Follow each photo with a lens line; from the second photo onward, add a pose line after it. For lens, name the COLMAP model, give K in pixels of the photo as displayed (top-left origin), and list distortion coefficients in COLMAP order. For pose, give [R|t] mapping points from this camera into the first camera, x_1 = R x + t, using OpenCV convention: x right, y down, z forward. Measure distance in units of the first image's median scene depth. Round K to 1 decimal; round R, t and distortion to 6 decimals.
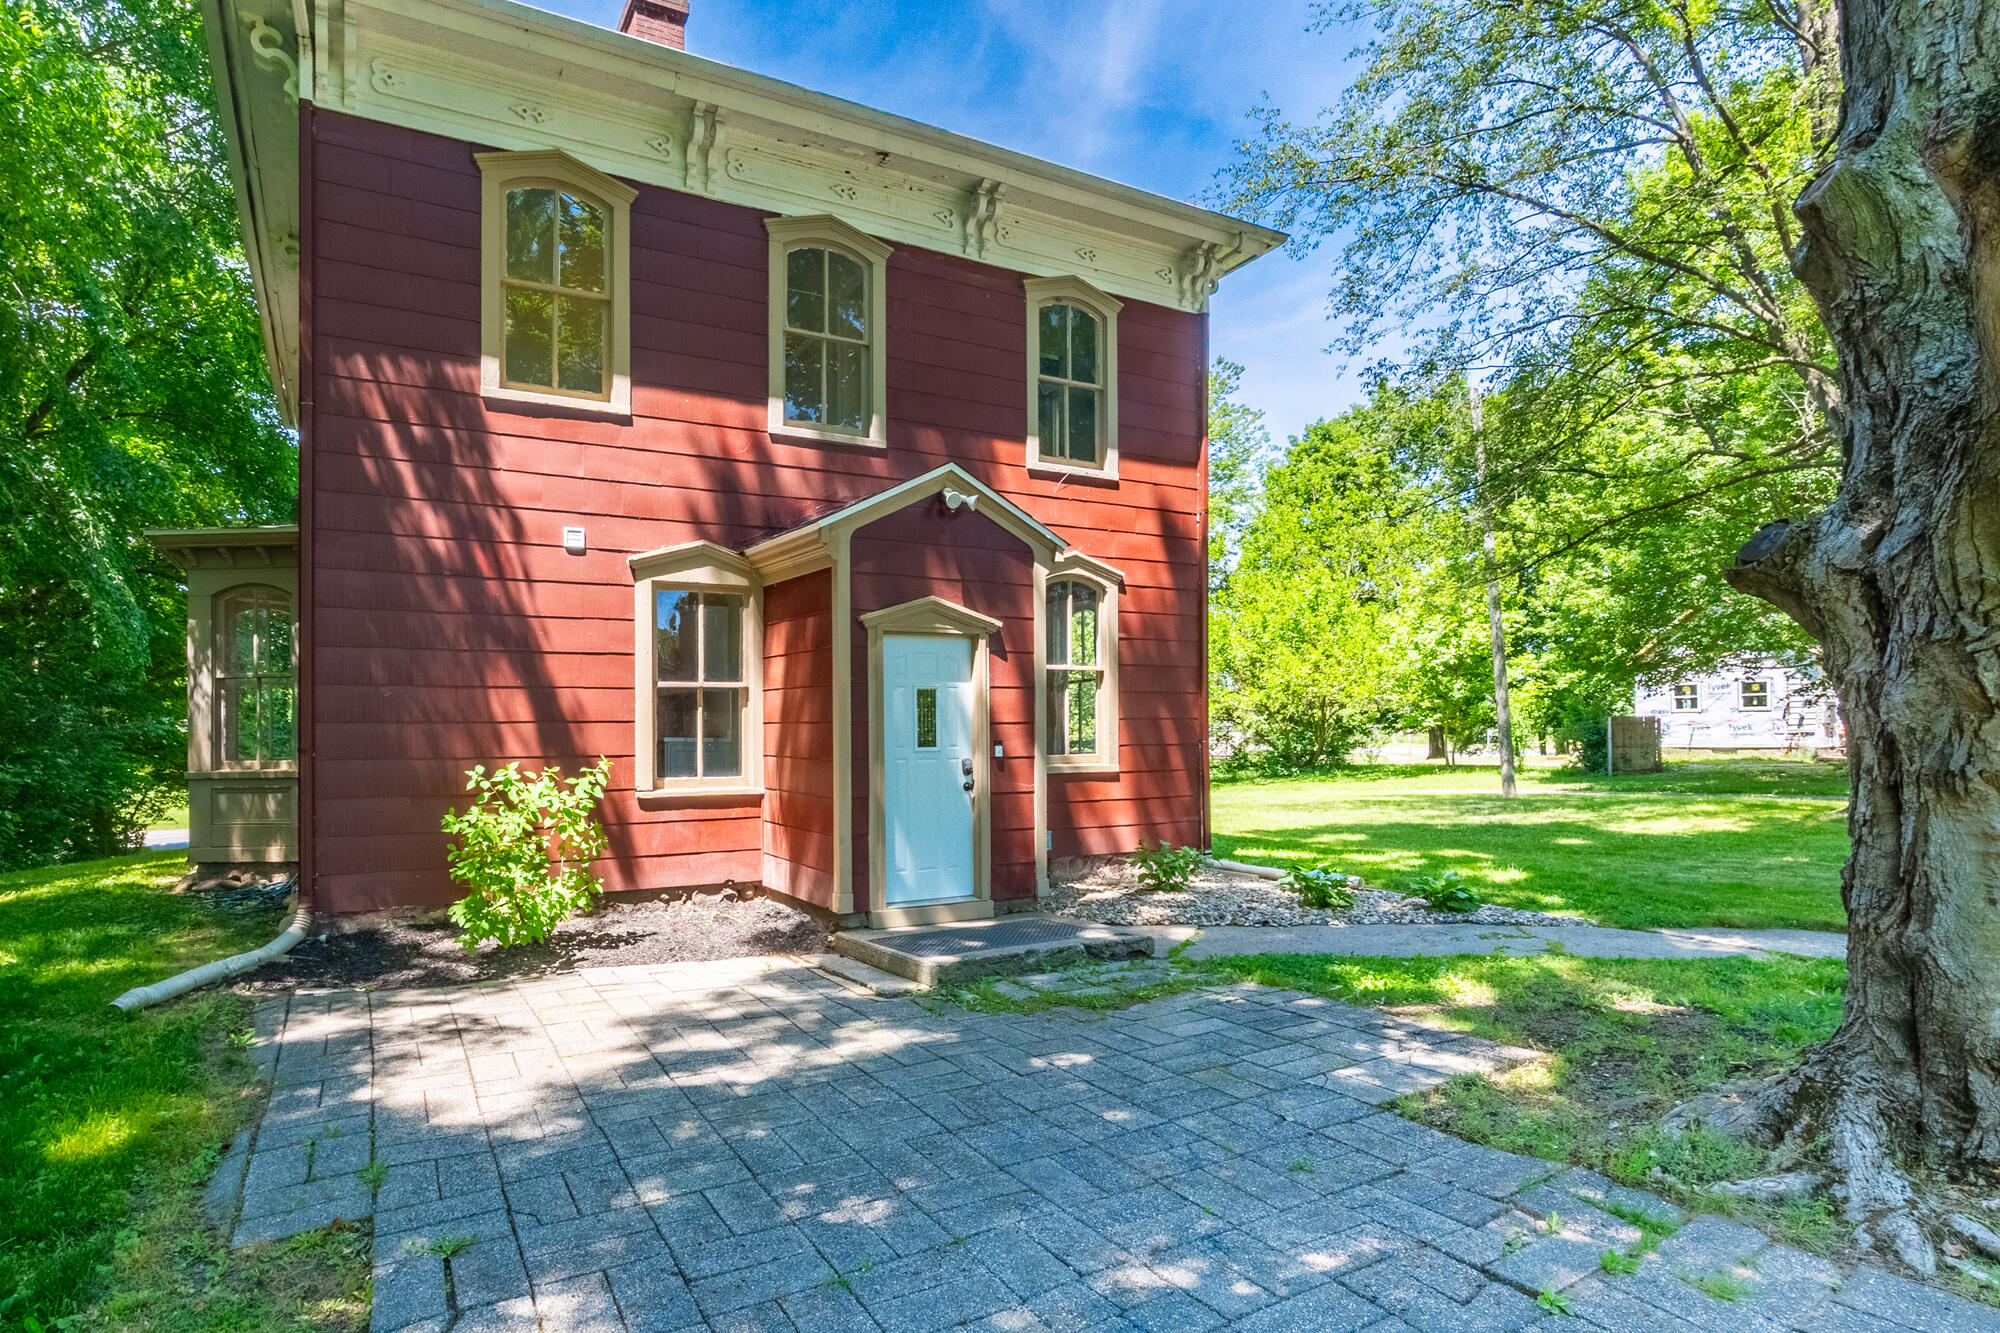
lens RADIAL K [[921.6, 0, 1001.8], [0, 921.6, 678.4], [0, 0, 1]] dist [-0.000721, -0.000132]
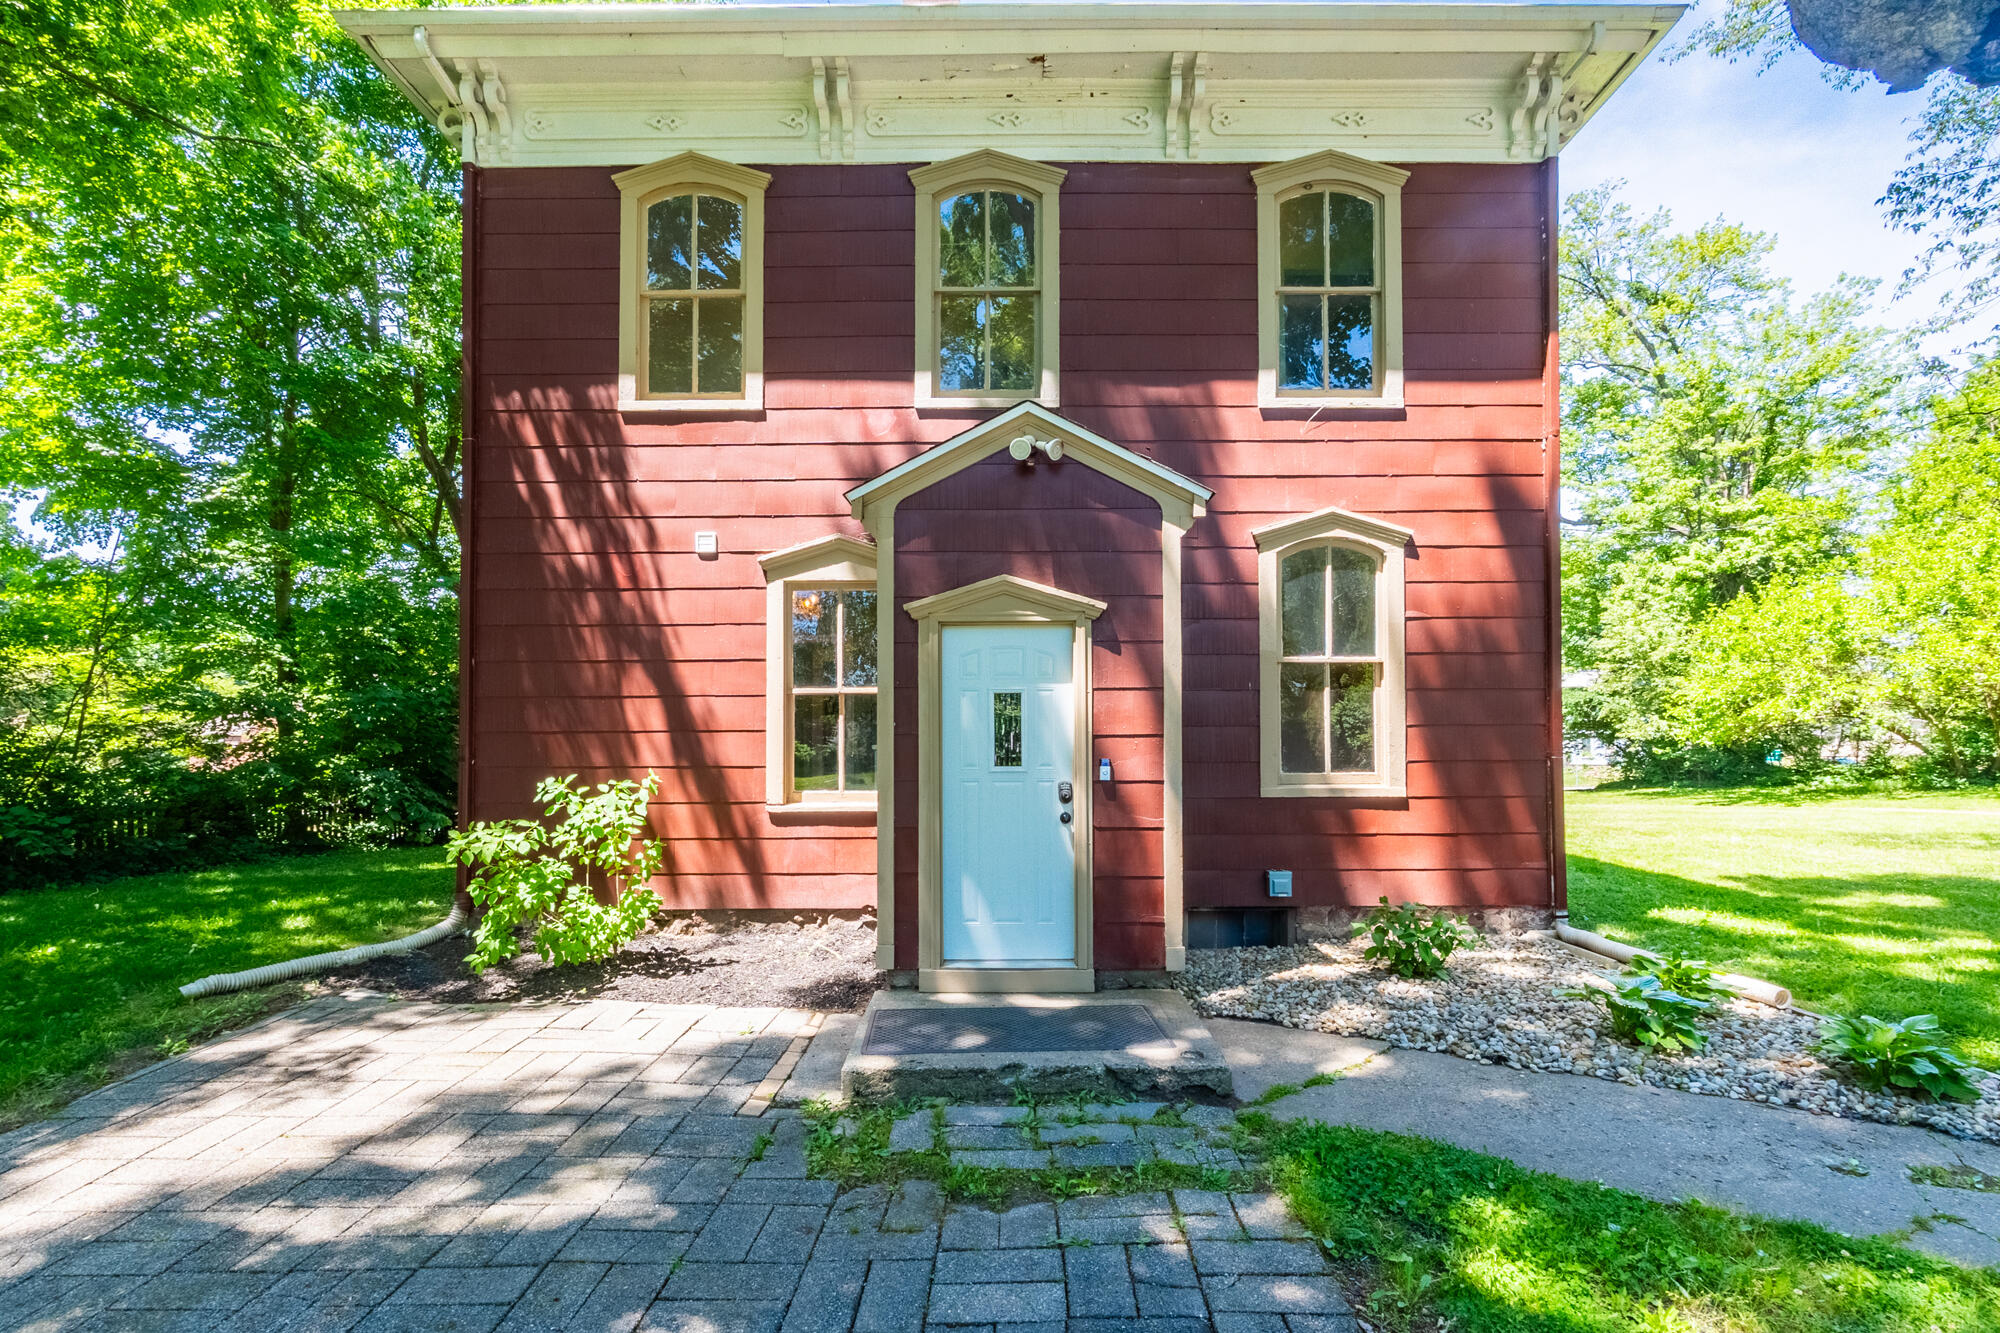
lens RADIAL K [[921.6, 0, 1001.8], [0, 921.6, 678.4], [0, 0, 1]] dist [-0.000721, -0.000132]
pose [[0.890509, -0.020972, -0.454482, 0.249641], [0.021605, 0.999759, -0.003801, 0.001810], [0.454452, -0.006434, 0.890748, 0.266039]]
